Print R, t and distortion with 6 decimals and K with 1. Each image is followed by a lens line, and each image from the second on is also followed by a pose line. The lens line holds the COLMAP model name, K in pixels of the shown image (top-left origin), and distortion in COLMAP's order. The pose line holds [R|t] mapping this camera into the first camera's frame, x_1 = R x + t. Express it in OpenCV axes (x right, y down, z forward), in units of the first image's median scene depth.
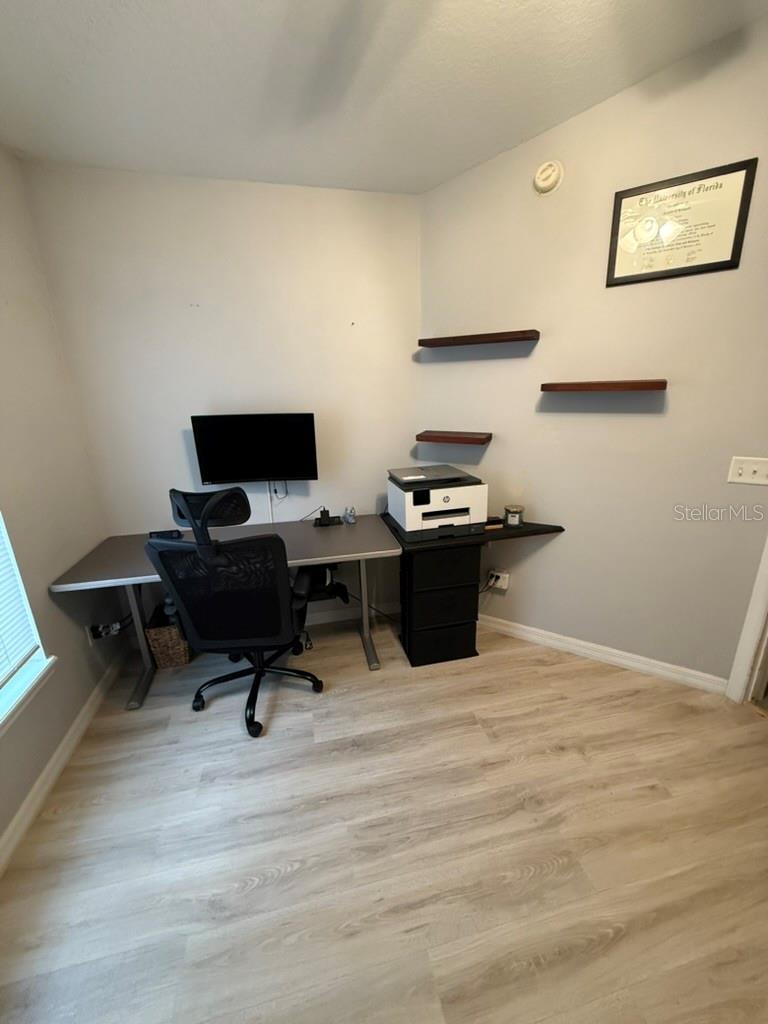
lens RADIAL K [[406.1, 0, 385.7], [0, 406.1, 513.6], [0, 0, 1]] dist [0.000824, 0.000100]
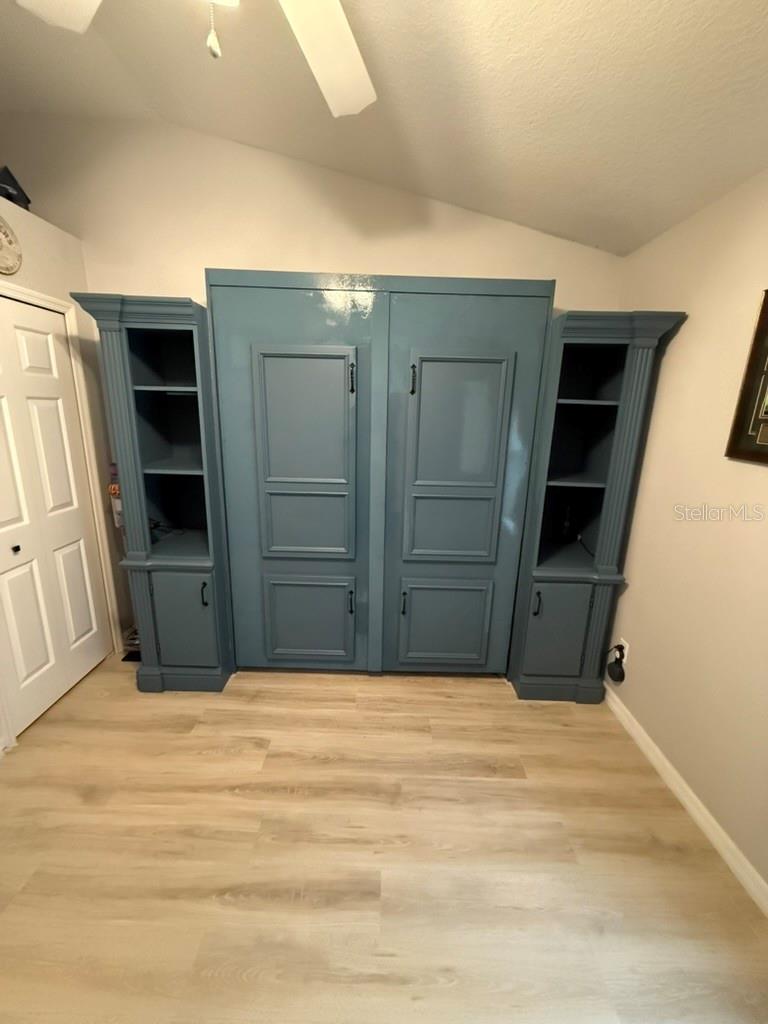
lens RADIAL K [[406.1, 0, 383.2], [0, 406.1, 511.4], [0, 0, 1]] dist [0.000824, 0.000100]
pose [[-0.972091, -0.064806, 0.225475, -0.074741], [0.060623, 0.859059, 0.508275, -0.447556], [-0.226636, 0.507758, -0.831154, 1.163207]]
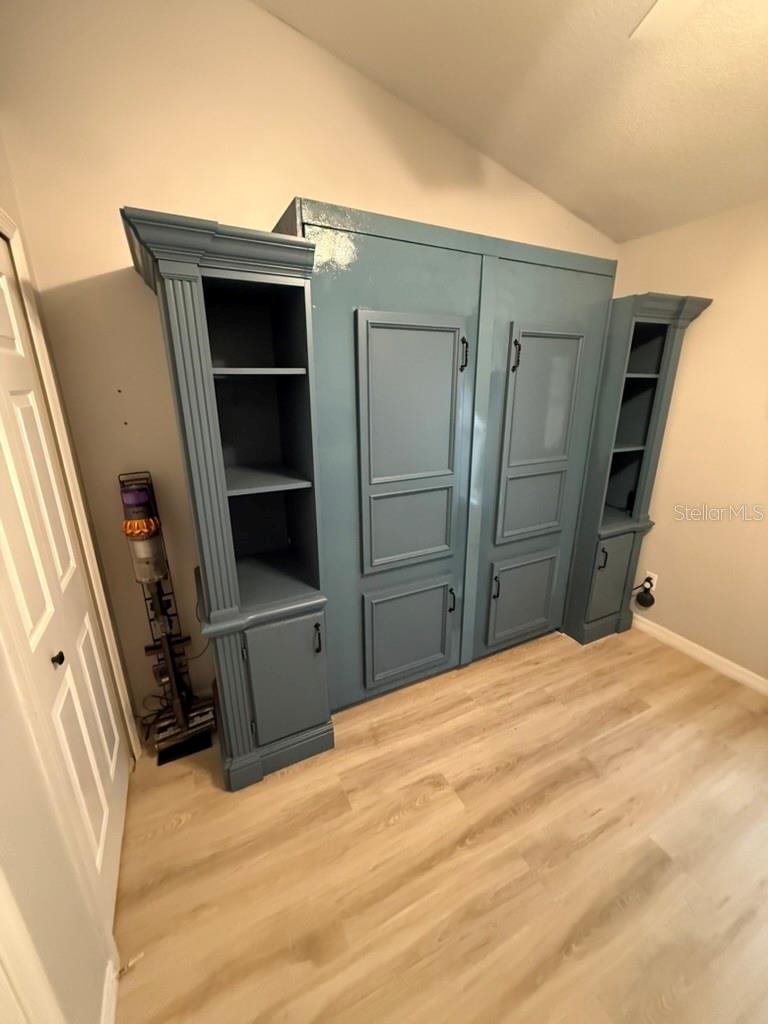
lens RADIAL K [[406.1, 0, 378.6], [0, 406.1, 512.4], [0, 0, 1]] dist [0.000824, 0.000100]
pose [[-0.973122, 0.091939, -0.211142, 1.034815], [-0.044743, 0.823897, 0.564970, -0.427445], [0.225902, 0.559232, -0.797639, 0.971572]]
